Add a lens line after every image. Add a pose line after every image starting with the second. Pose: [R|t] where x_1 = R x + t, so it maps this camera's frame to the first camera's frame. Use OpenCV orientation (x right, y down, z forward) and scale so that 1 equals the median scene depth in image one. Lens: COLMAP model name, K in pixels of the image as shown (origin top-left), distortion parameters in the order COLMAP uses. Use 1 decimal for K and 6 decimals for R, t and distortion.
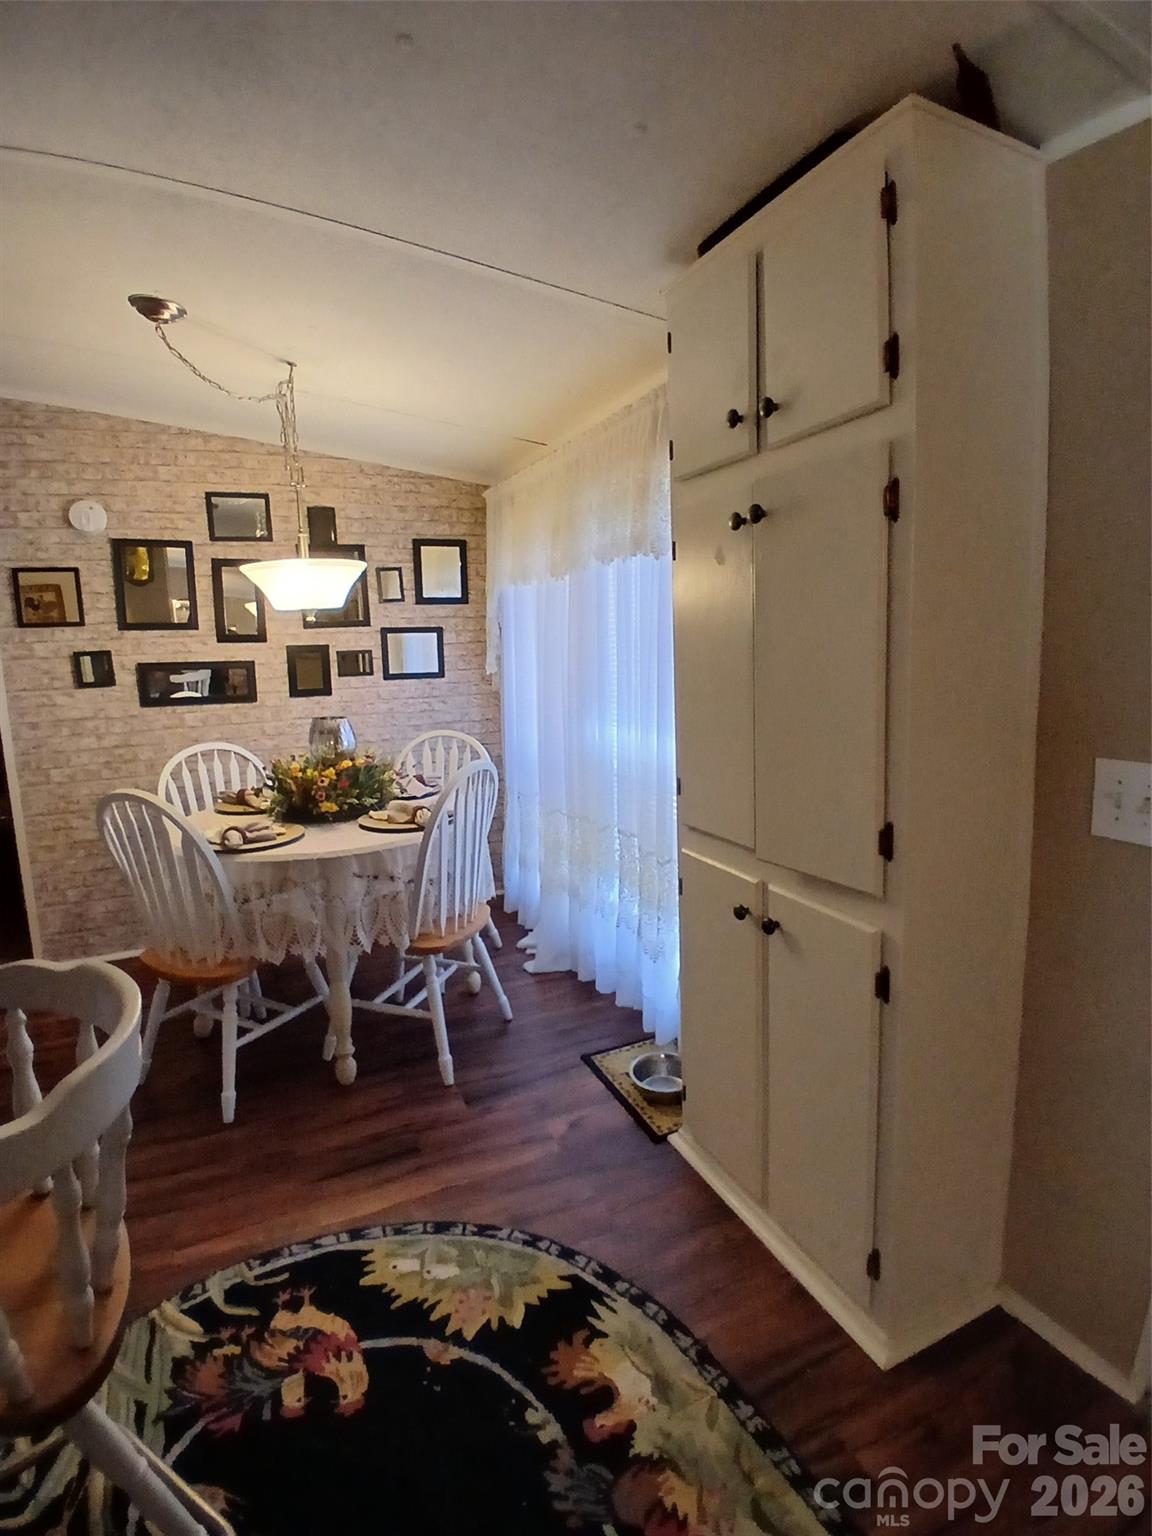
lens RADIAL K [[775.3, 0, 578.1], [0, 775.3, 759.0], [0, 0, 1]] dist [-0.014372, -0.019854]
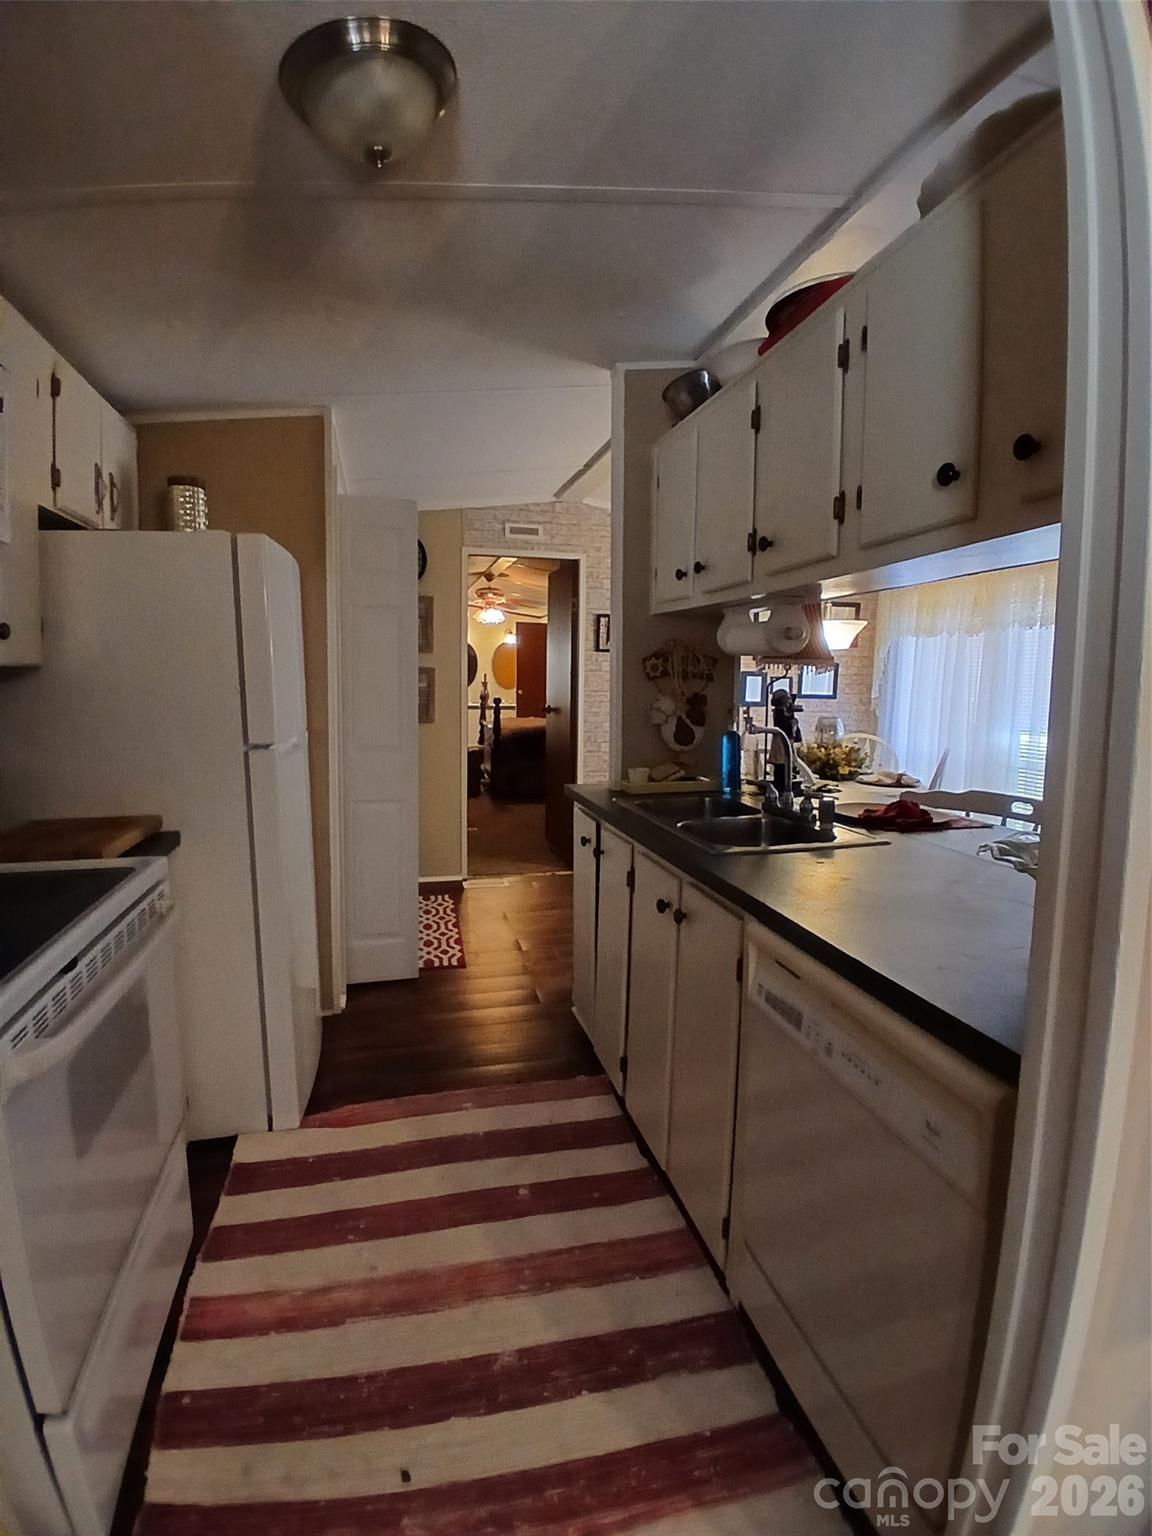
lens RADIAL K [[775.3, 0, 575.5], [0, 775.3, 766.8], [0, 0, 1]] dist [-0.014372, -0.019854]
pose [[0.982197, 0.064566, -0.176407, -0.584489], [-0.070330, 0.997169, -0.026613, 0.136311], [0.174189, 0.038546, 0.983957, -0.708530]]
